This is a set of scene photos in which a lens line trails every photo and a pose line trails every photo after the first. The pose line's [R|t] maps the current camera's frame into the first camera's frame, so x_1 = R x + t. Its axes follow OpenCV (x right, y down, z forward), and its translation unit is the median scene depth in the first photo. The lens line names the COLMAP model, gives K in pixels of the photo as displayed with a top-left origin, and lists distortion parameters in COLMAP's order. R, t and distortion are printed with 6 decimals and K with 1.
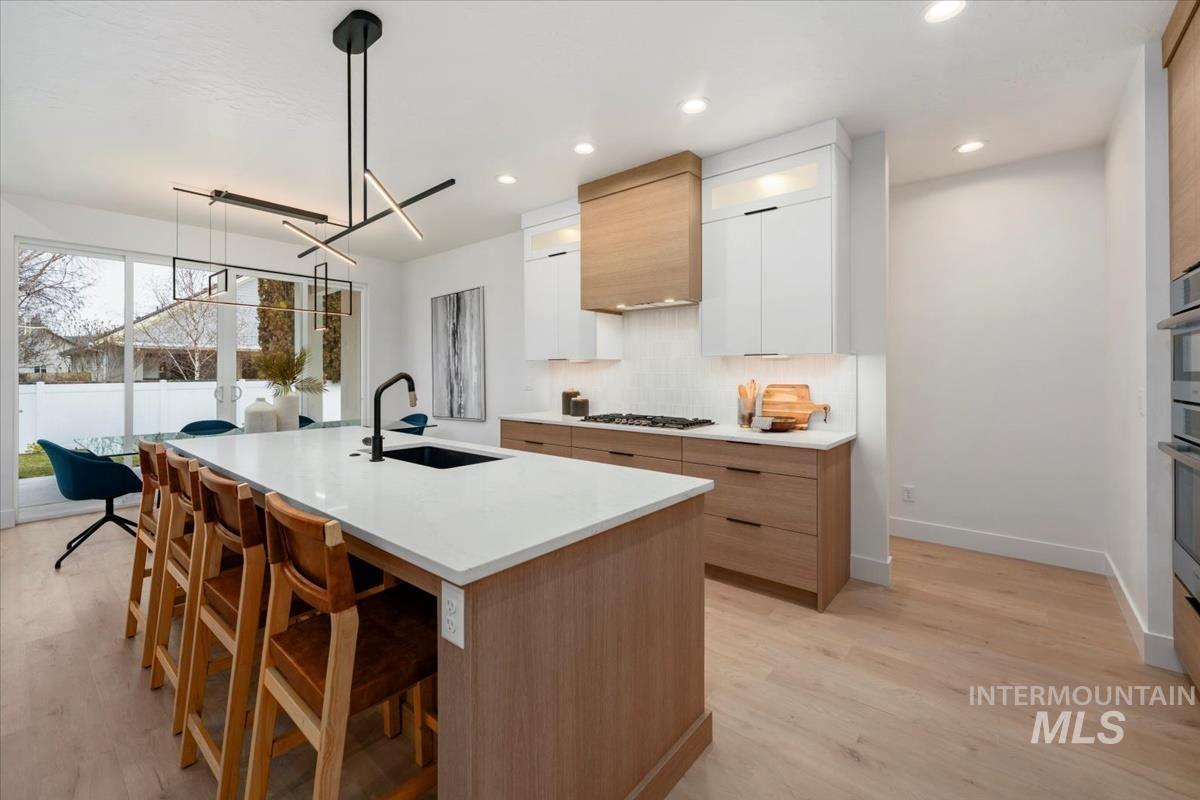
lens RADIAL K [[502.1, 0, 592.0], [0, 502.1, 369.4], [0, 0, 1]] dist [-0.000356, 0.000686]
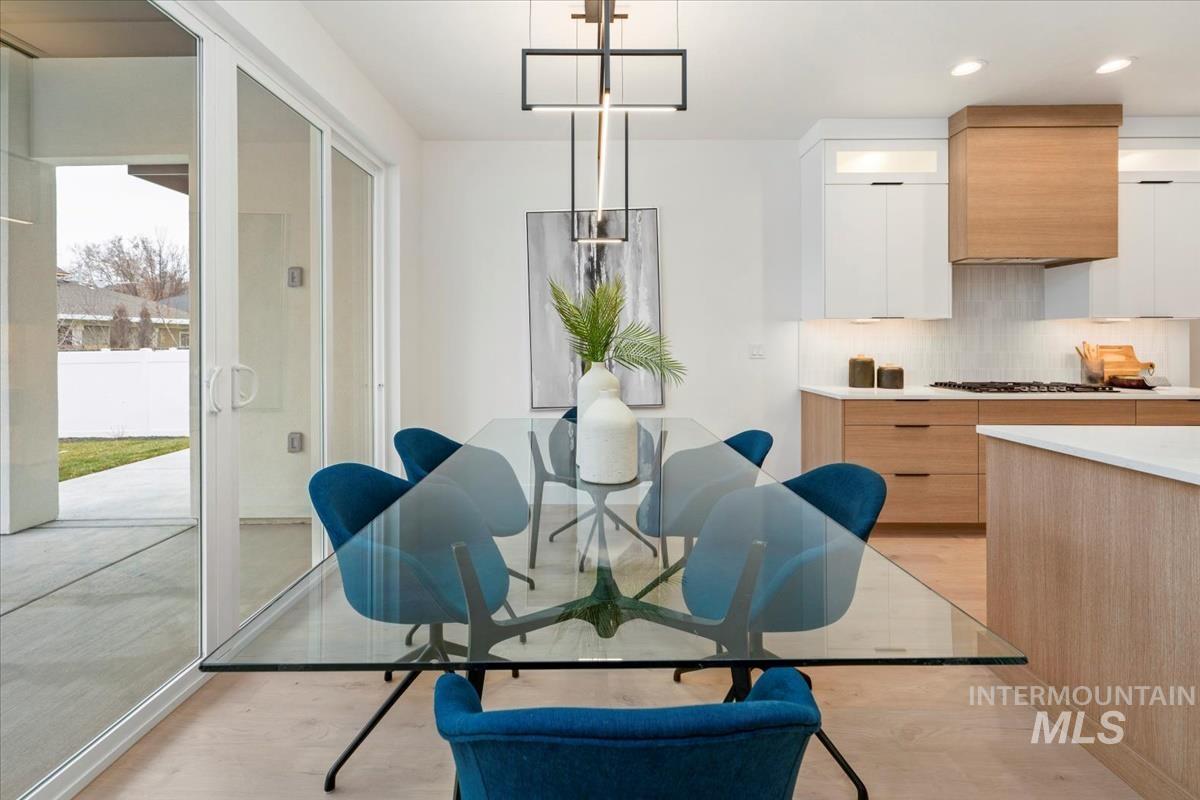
lens RADIAL K [[502.1, 0, 606.5], [0, 502.1, 343.9], [0, 0, 1]] dist [-0.000356, 0.000686]
pose [[0.766978, -0.004107, 0.641660, -0.678751], [-0.003064, 0.999945, 0.010063, 0.010947], [-0.641666, -0.009684, 0.766923, 0.504701]]
